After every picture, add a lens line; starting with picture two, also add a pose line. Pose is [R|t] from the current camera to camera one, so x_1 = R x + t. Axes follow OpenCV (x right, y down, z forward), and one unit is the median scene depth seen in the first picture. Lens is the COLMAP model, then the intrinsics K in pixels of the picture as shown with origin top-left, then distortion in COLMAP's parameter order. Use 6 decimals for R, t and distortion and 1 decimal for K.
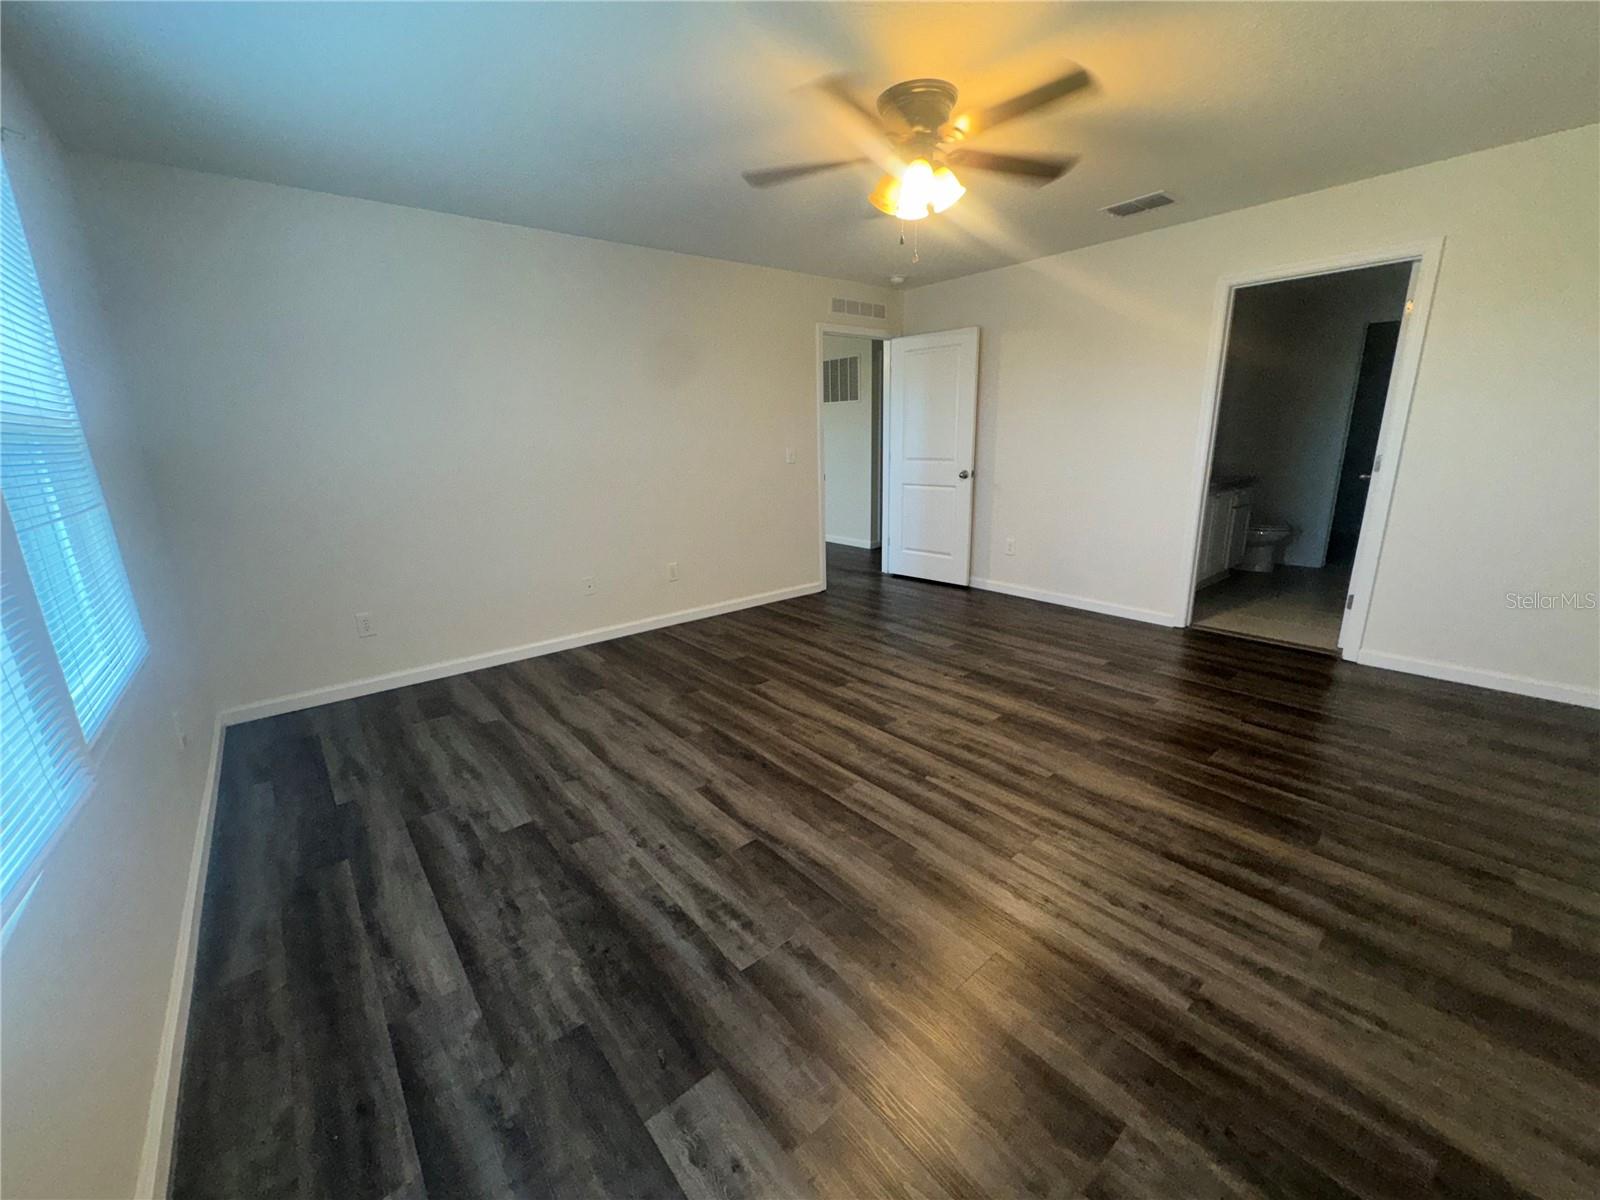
lens RADIAL K [[637.6, 0, 800.0], [0, 637.6, 600.0], [0, 0, 1]] dist [-0.000107, -0.000251]
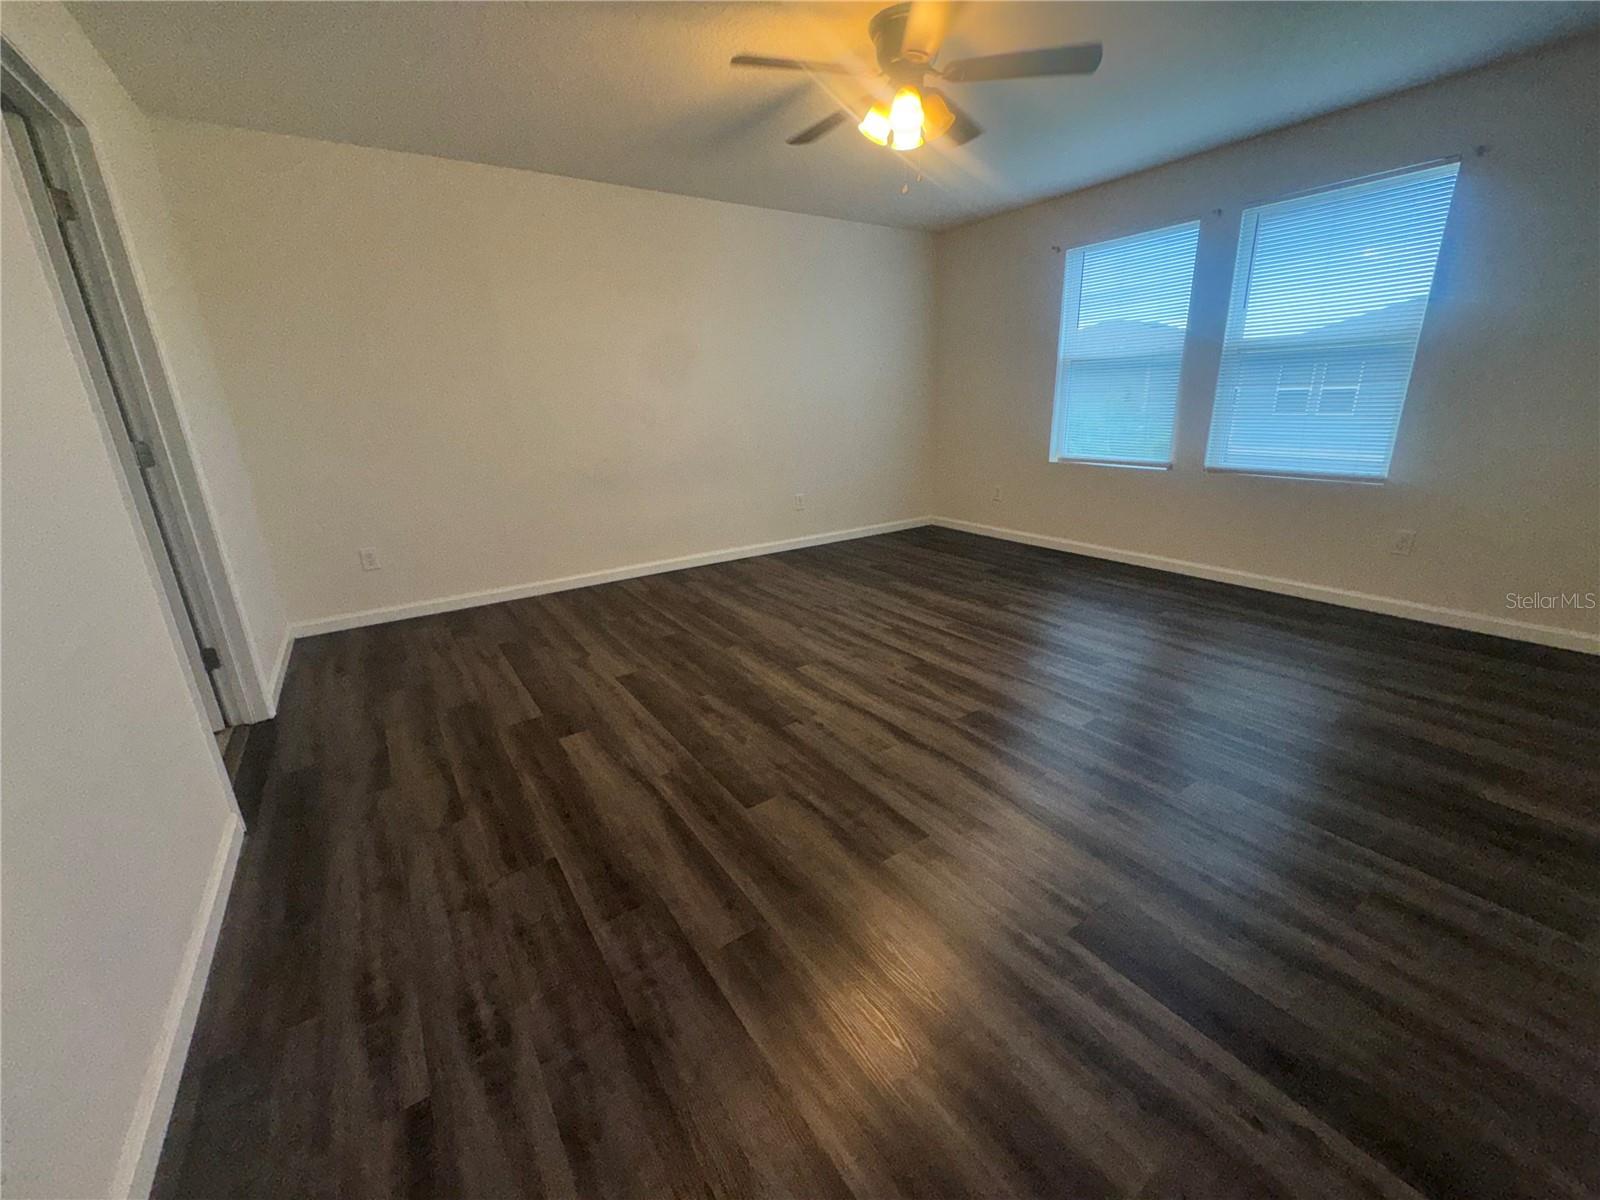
lens RADIAL K [[637.6, 0, 800.0], [0, 637.6, 600.0], [0, 0, 1]] dist [-0.000107, -0.000251]
pose [[-0.993367, 0.024082, 0.112438, 0.200836], [0.080626, 0.843058, 0.531744, -0.436793], [-0.081986, 0.537283, -0.839408, 1.797121]]
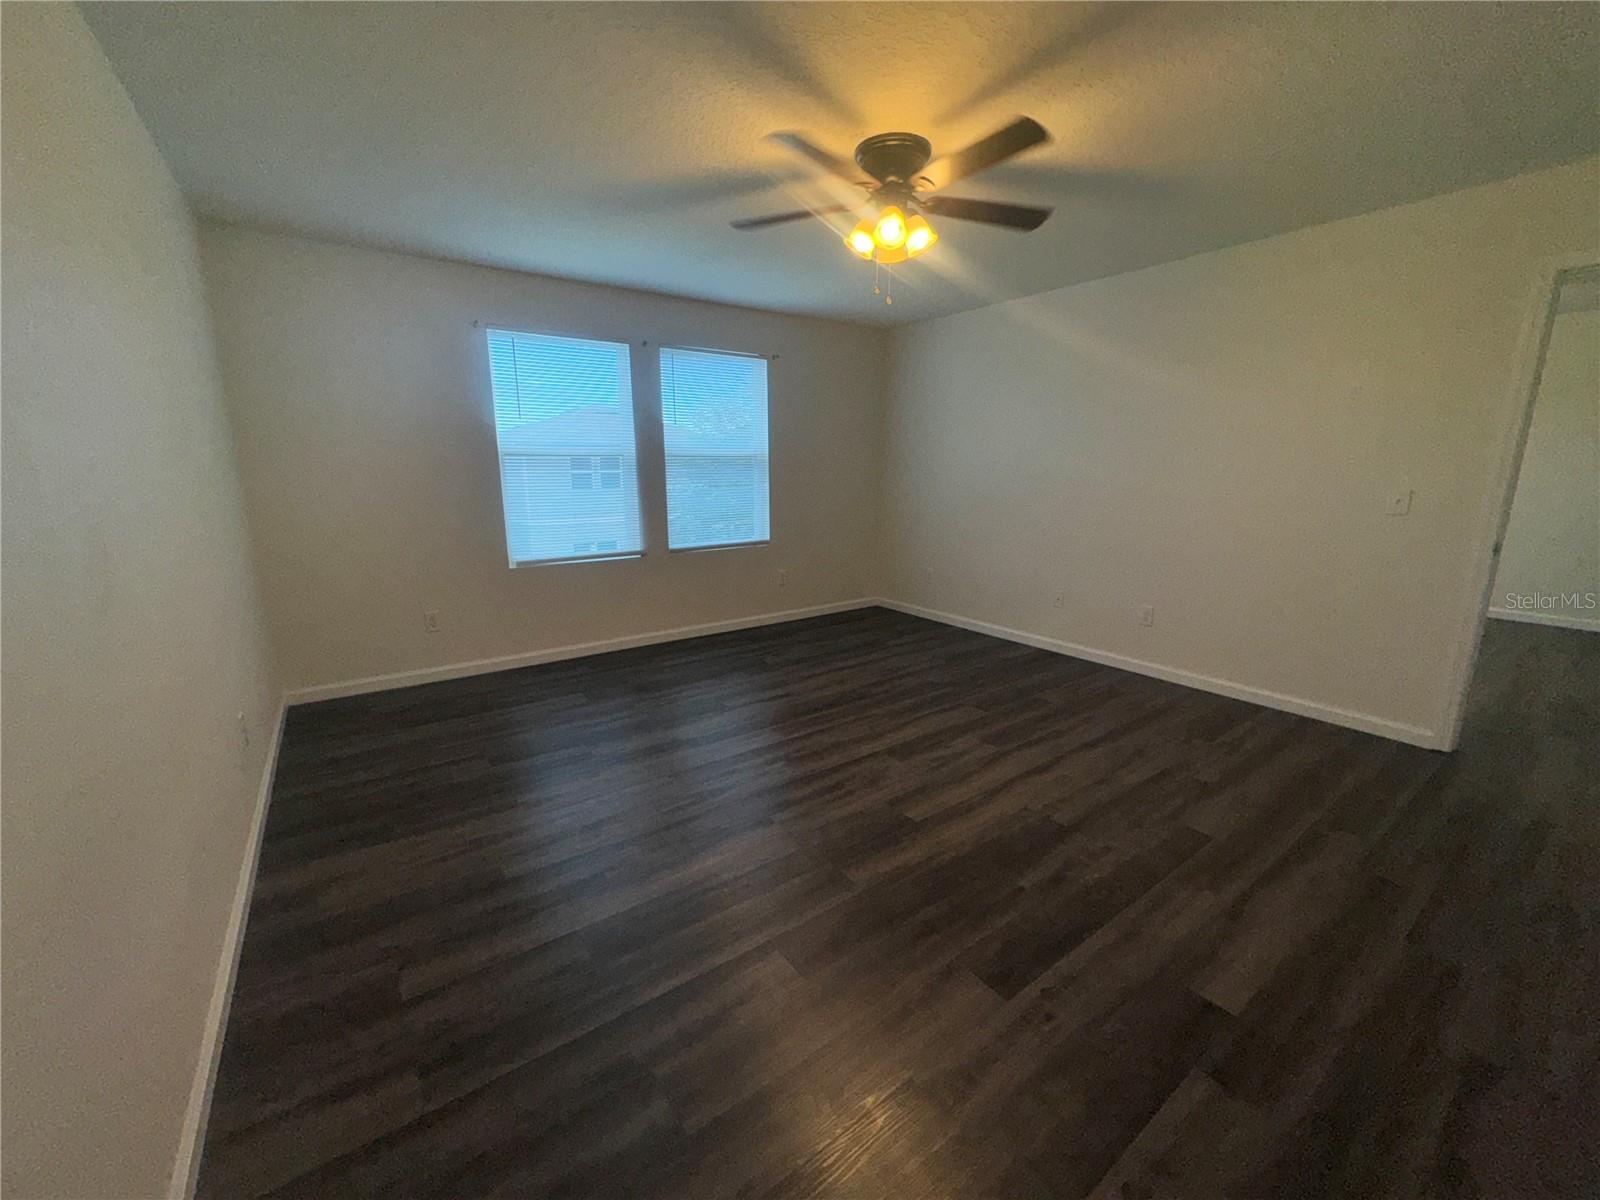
lens RADIAL K [[637.6, 0, 800.0], [0, 637.6, 600.0], [0, 0, 1]] dist [-0.000107, -0.000251]
pose [[-0.065024, 0.231764, -0.970596, 1.054959], [-0.251936, 0.937333, 0.240699, -0.238739], [0.965557, 0.260179, -0.002559, 0.802283]]
